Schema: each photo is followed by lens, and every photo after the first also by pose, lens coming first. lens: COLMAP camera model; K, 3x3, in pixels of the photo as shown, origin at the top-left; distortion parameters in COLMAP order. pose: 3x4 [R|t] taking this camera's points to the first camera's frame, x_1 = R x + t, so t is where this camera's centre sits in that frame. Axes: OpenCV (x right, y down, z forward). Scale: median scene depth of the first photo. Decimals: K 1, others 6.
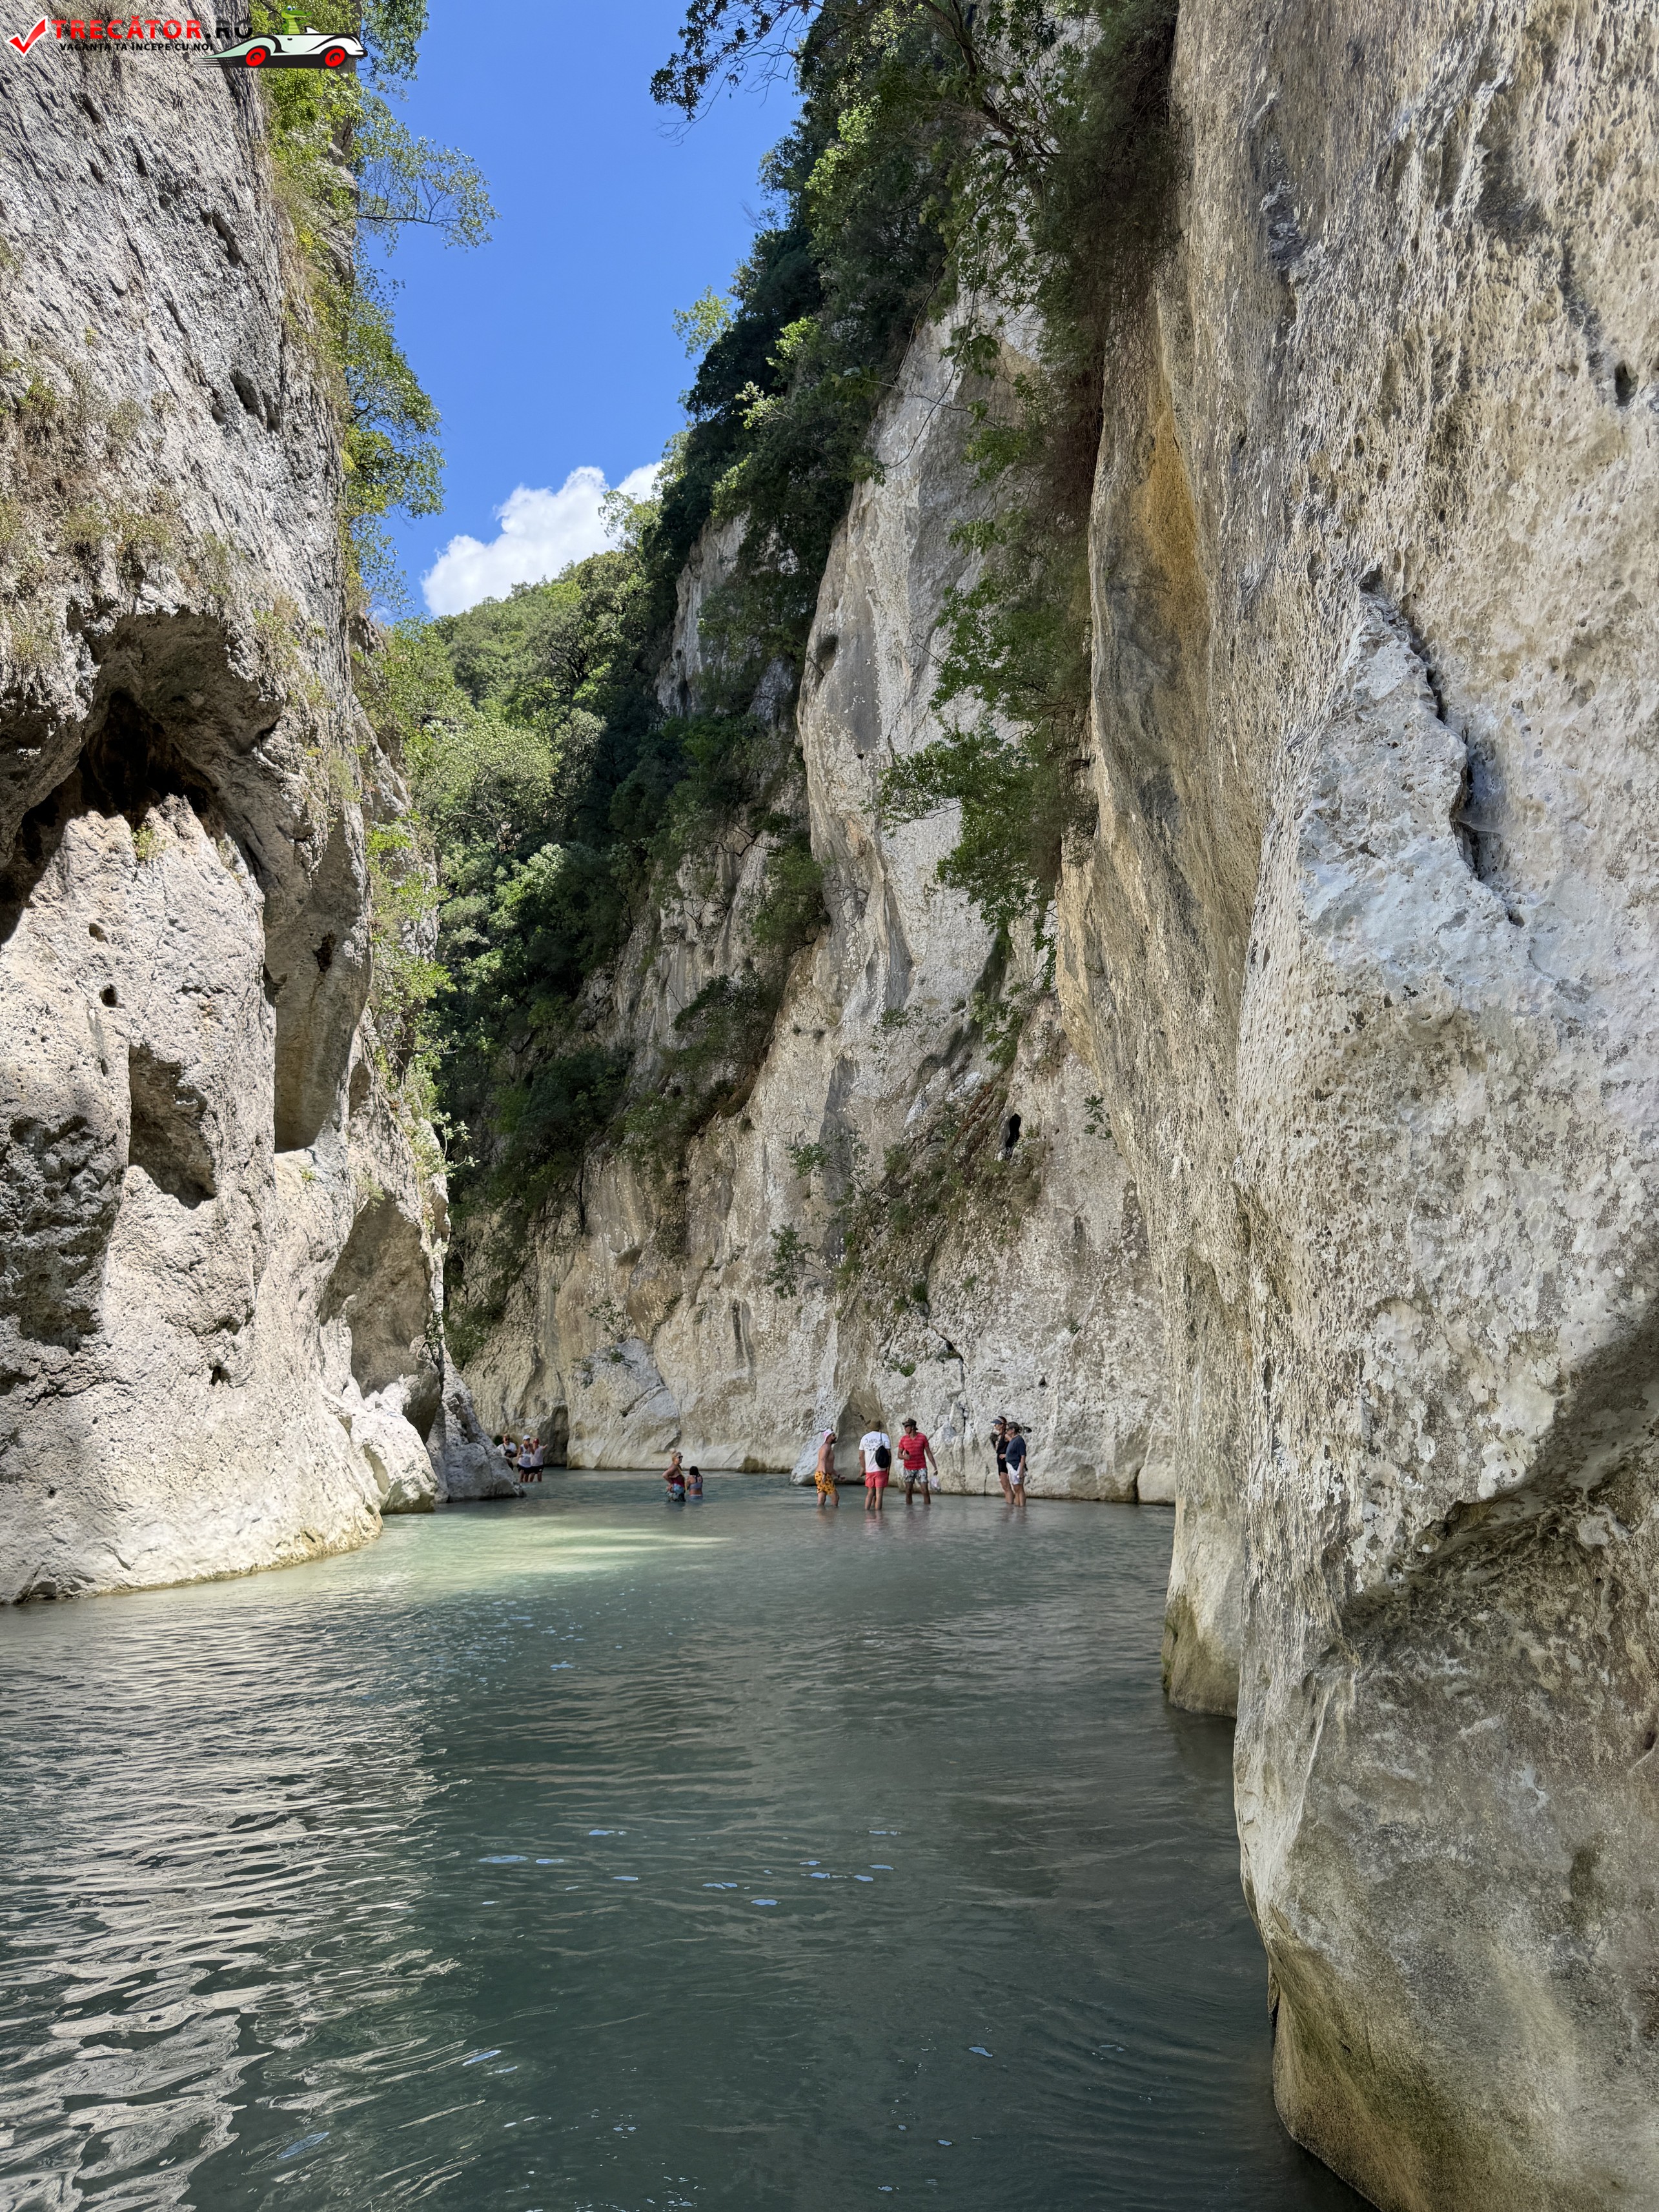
lens RADIAL K [[1553.4, 0, 821.0], [0, 1553.4, 1098.5], [0, 0, 1]] dist [0.058148, -0.073750]
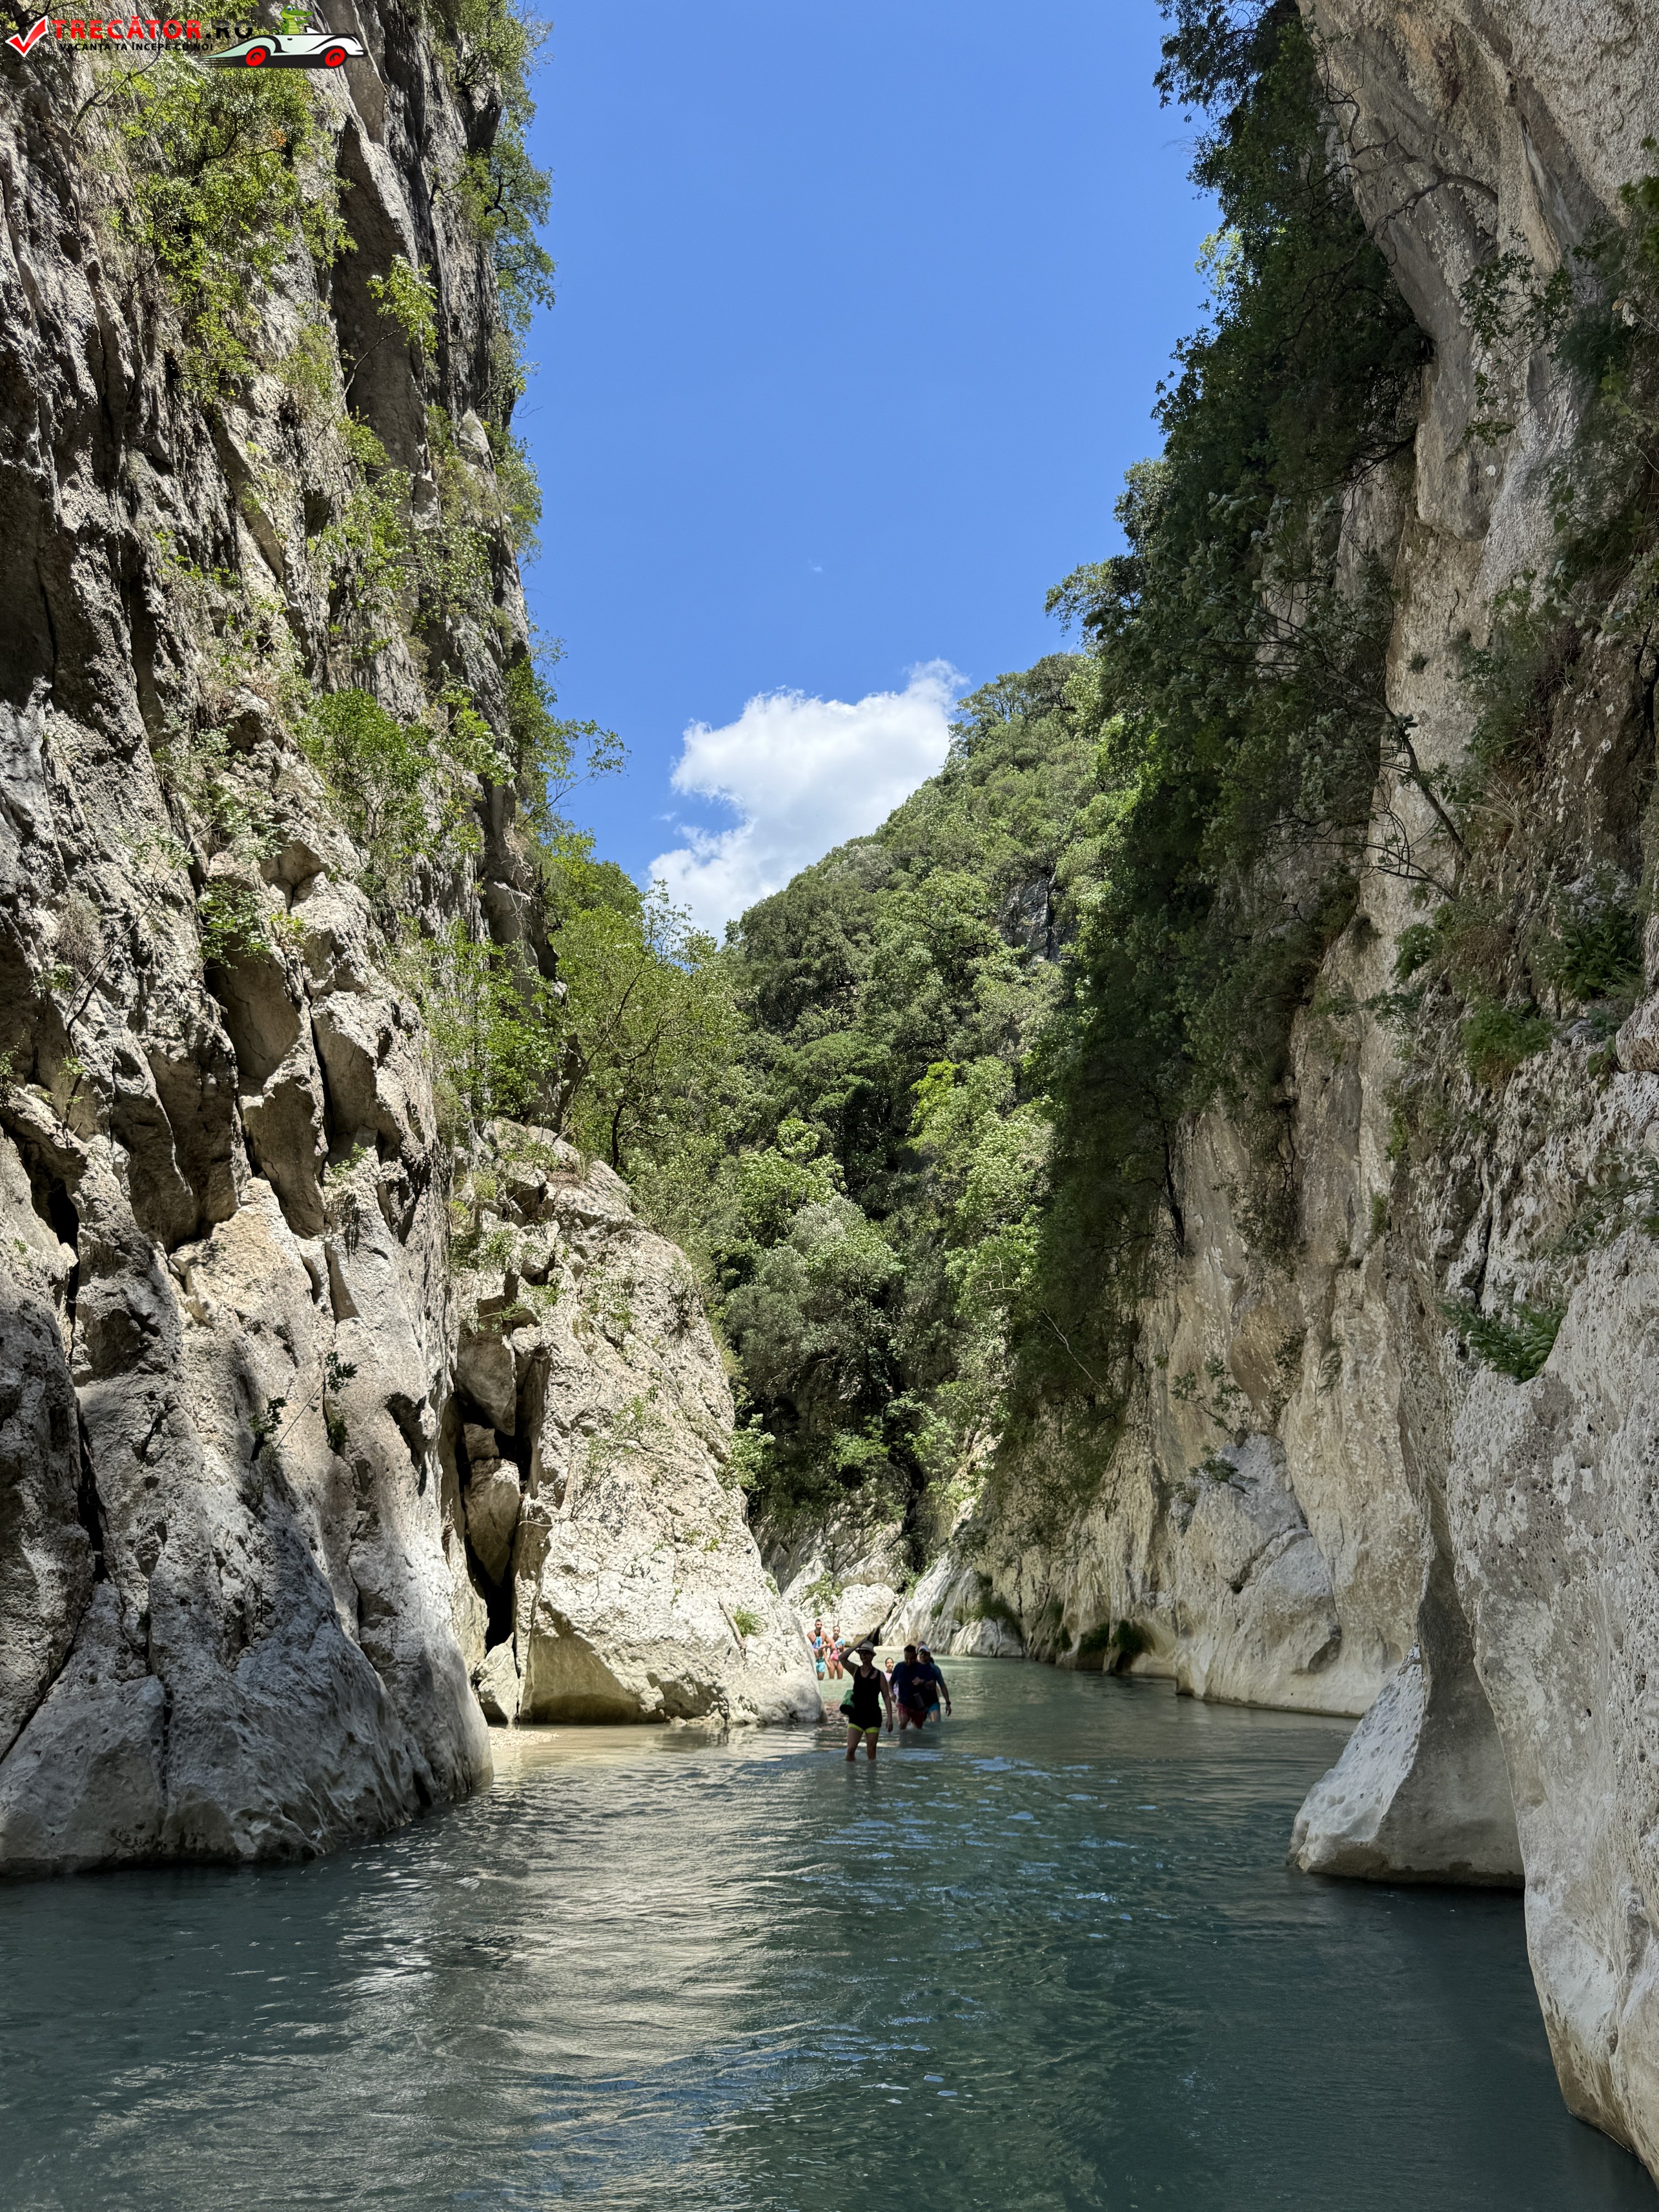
lens RADIAL K [[1553.4, 0, 829.1], [0, 1553.4, 1111.6], [0, 0, 1]] dist [0.058148, -0.073750]
pose [[0.830484, -0.156927, -0.534481, 0.103840], [0.106439, 0.986524, -0.124264, 0.193095], [0.546779, 0.046310, 0.835995, 0.964229]]
